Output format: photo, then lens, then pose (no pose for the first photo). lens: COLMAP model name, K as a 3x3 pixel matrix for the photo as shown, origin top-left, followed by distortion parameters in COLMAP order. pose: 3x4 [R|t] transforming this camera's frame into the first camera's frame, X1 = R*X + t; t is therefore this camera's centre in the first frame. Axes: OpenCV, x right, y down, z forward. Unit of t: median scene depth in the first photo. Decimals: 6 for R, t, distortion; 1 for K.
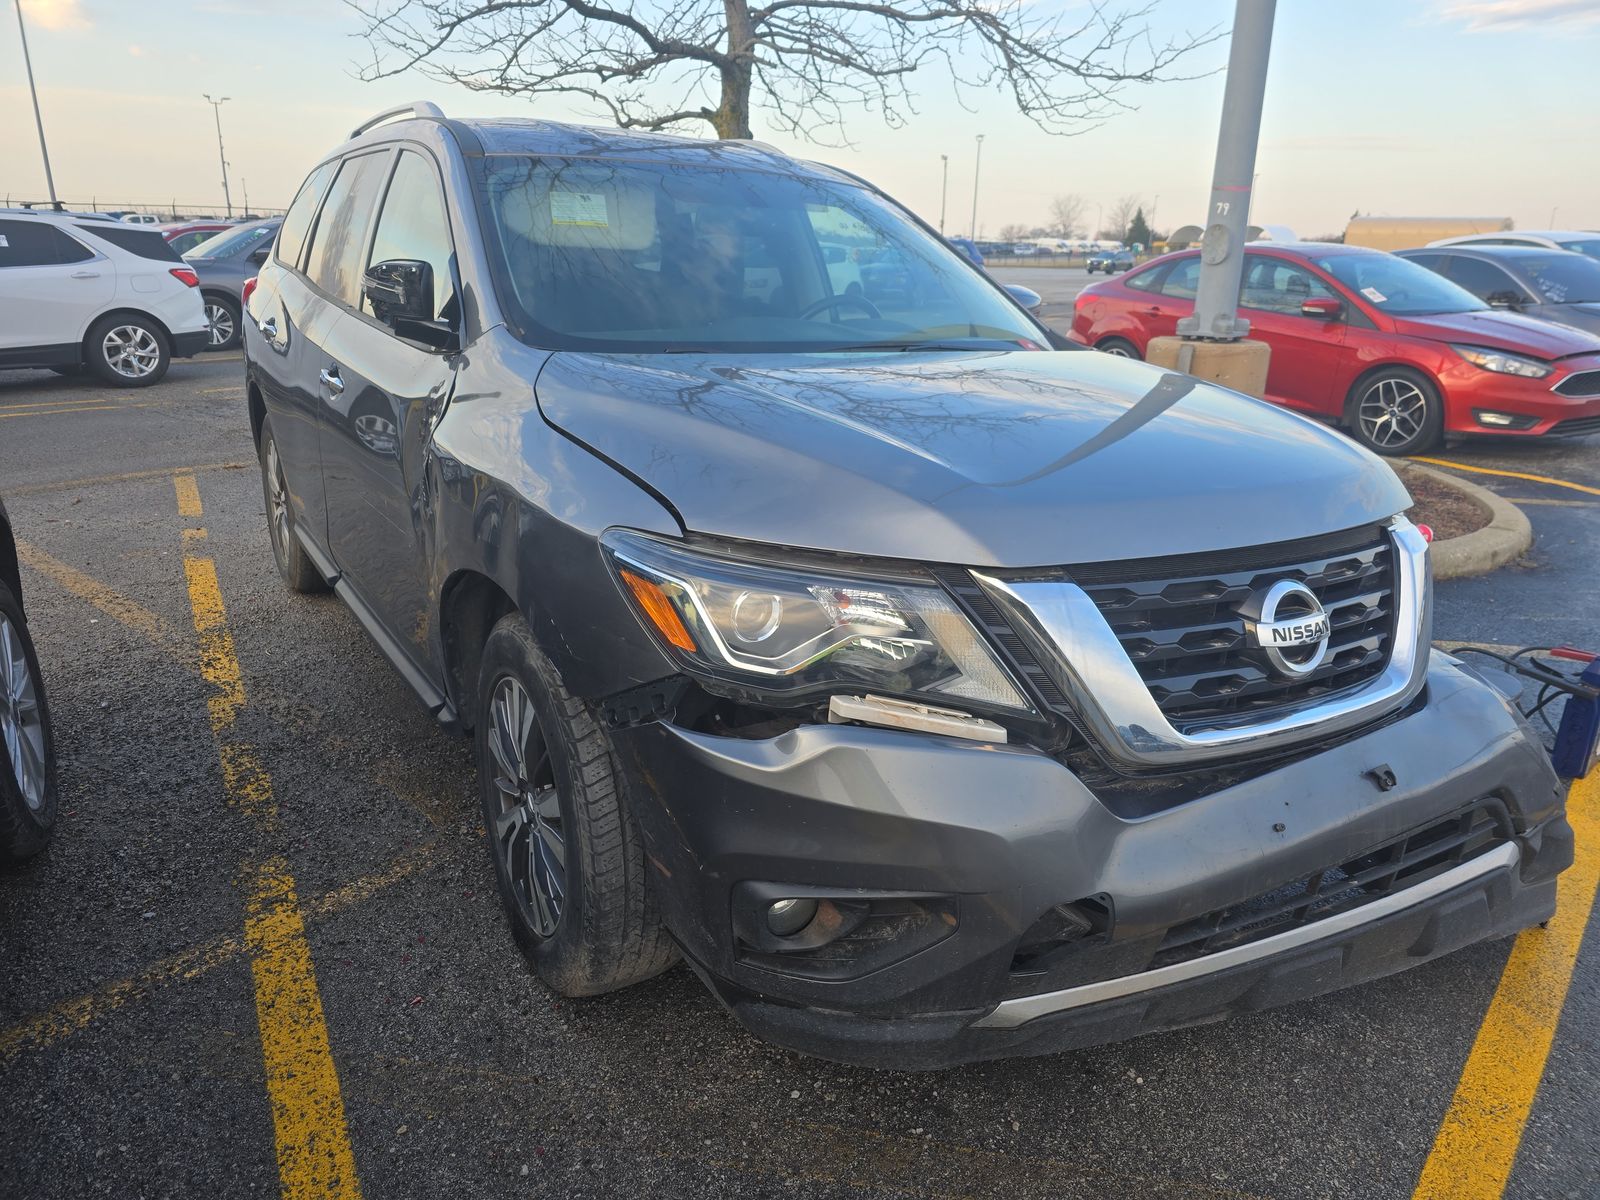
lens RADIAL K [[1086.1, 0, 800.0], [0, 1086.1, 600.0], [0, 0, 1]] dist [0.071836, -0.073779]
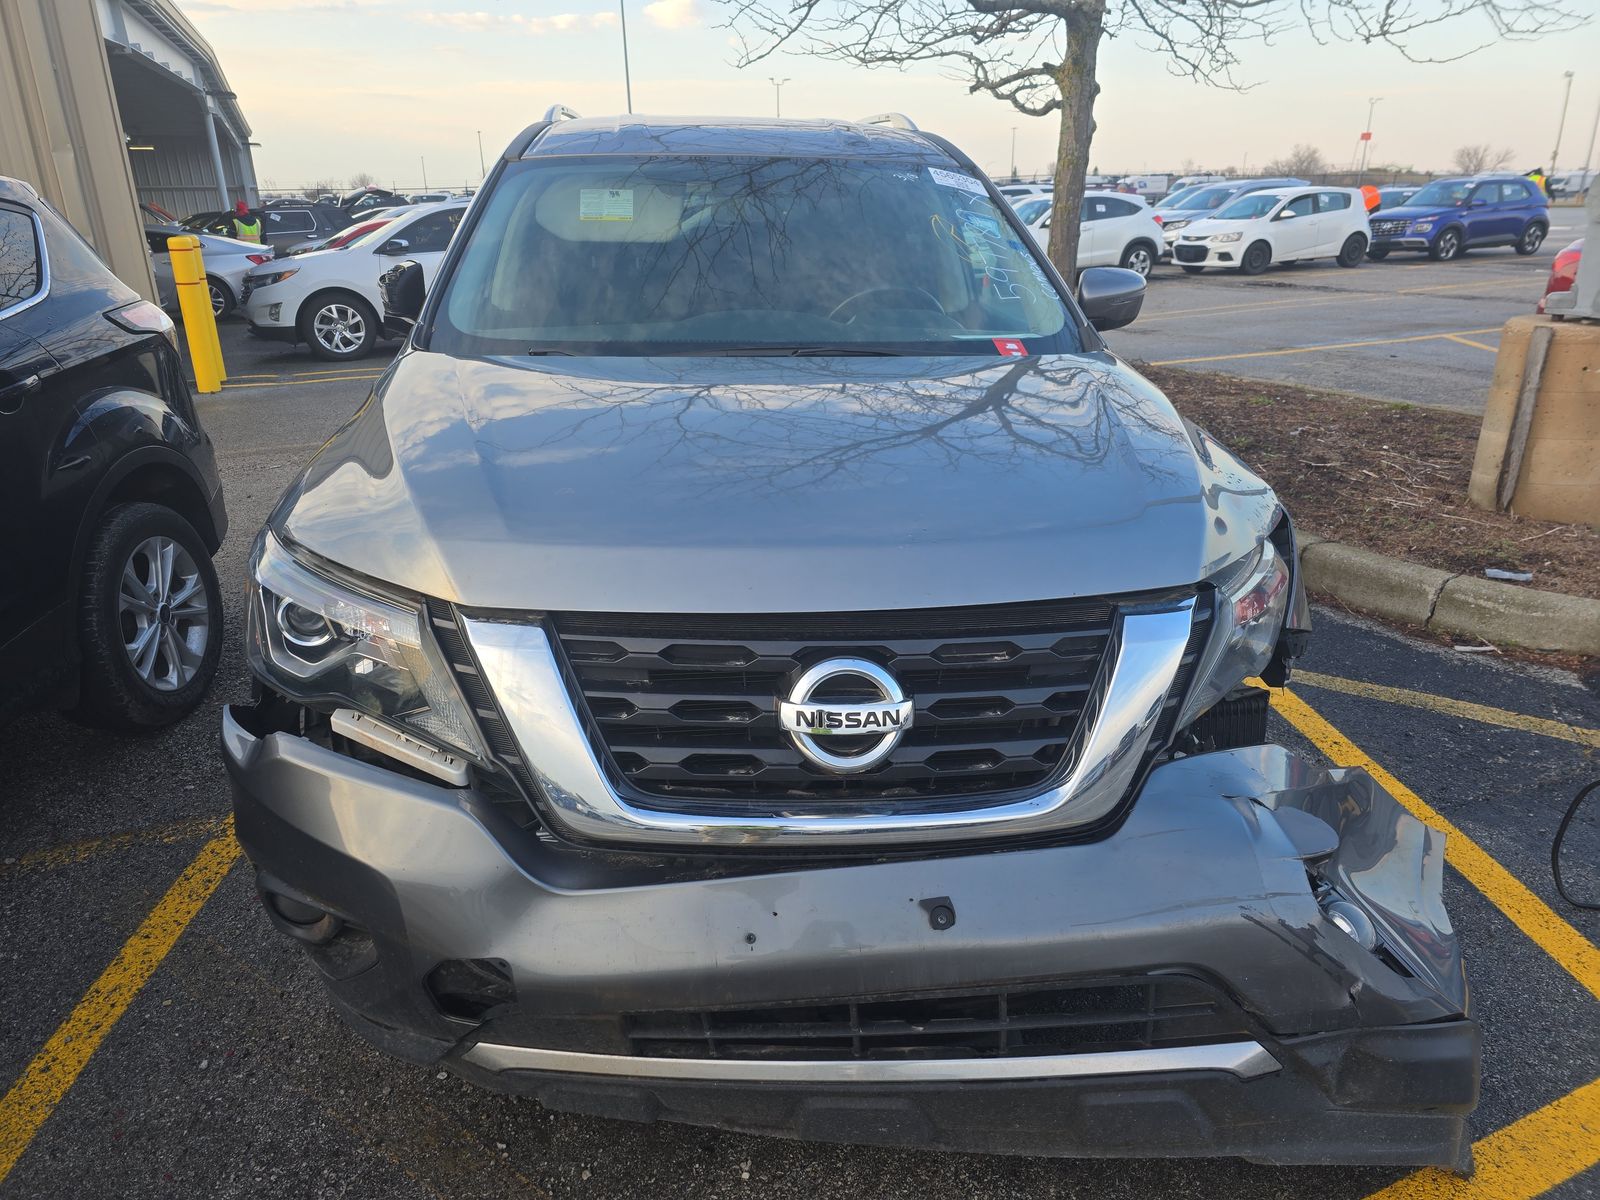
lens RADIAL K [[1077.9, 0, 800.0], [0, 1077.9, 600.0], [0, 0, 1]] dist [0.078710, -0.068930]
pose [[0.897148, 0.122616, -0.424372, 0.746647], [-0.106471, 0.992403, 0.061653, -0.107955], [0.428707, -0.010128, 0.903387, 0.225897]]
